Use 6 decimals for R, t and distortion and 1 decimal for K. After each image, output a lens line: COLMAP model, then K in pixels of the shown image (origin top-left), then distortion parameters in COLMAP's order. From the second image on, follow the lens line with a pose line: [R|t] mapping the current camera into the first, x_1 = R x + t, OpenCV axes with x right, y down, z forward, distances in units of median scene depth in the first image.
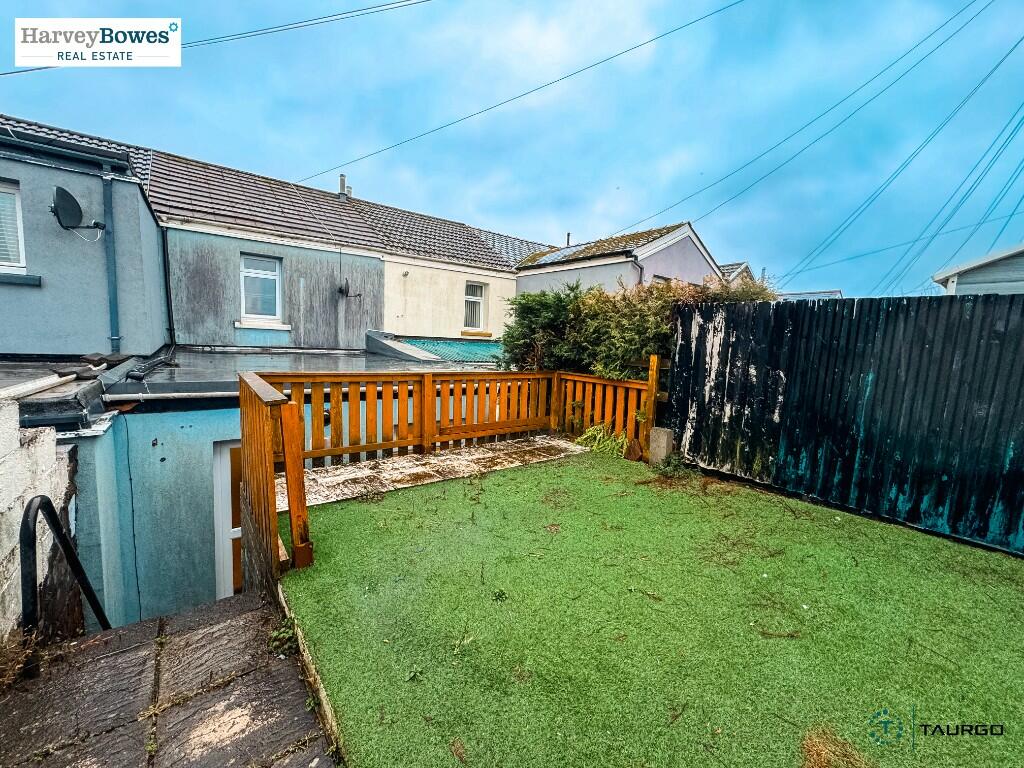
lens RADIAL K [[407.5, 0, 509.6], [0, 407.5, 384.5], [0, 0, 1]] dist [-0.002287, 0.000042]
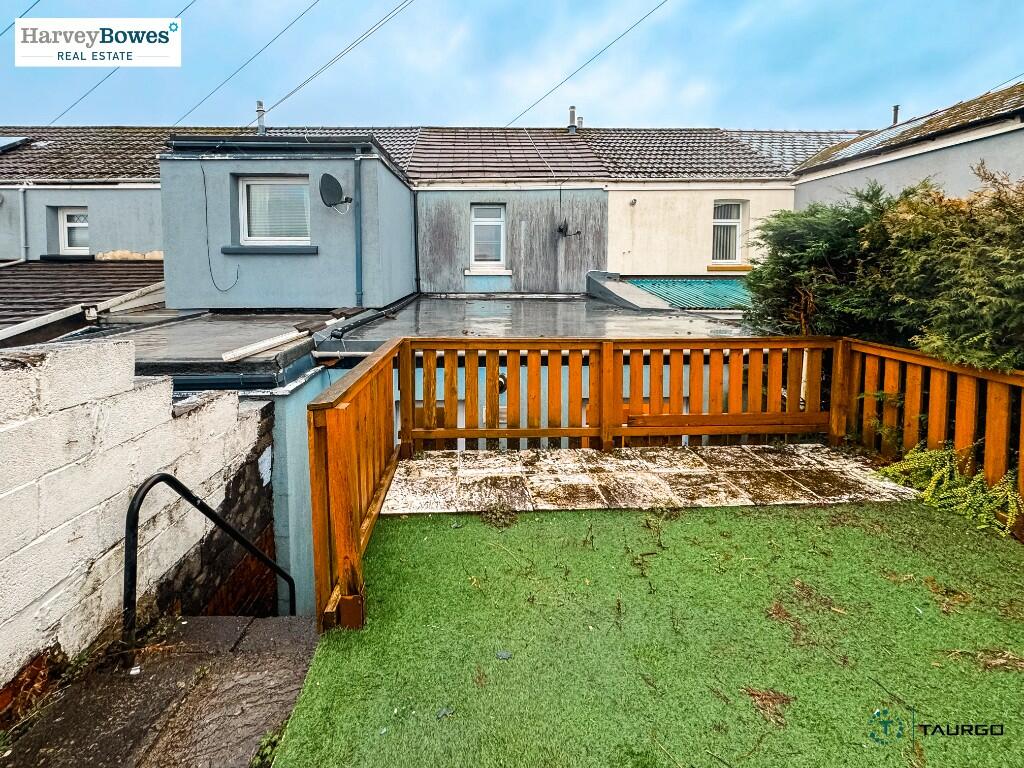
lens RADIAL K [[435.0, 0, 510.5], [0, 435.0, 292.8], [0, 0, 1]] dist [-0.002355, -0.000241]
pose [[0.818219, -0.010878, -0.574804, 0.089833], [-0.020886, 0.998598, -0.048630, -0.060297], [0.574527, 0.051795, 0.816845, 0.219825]]
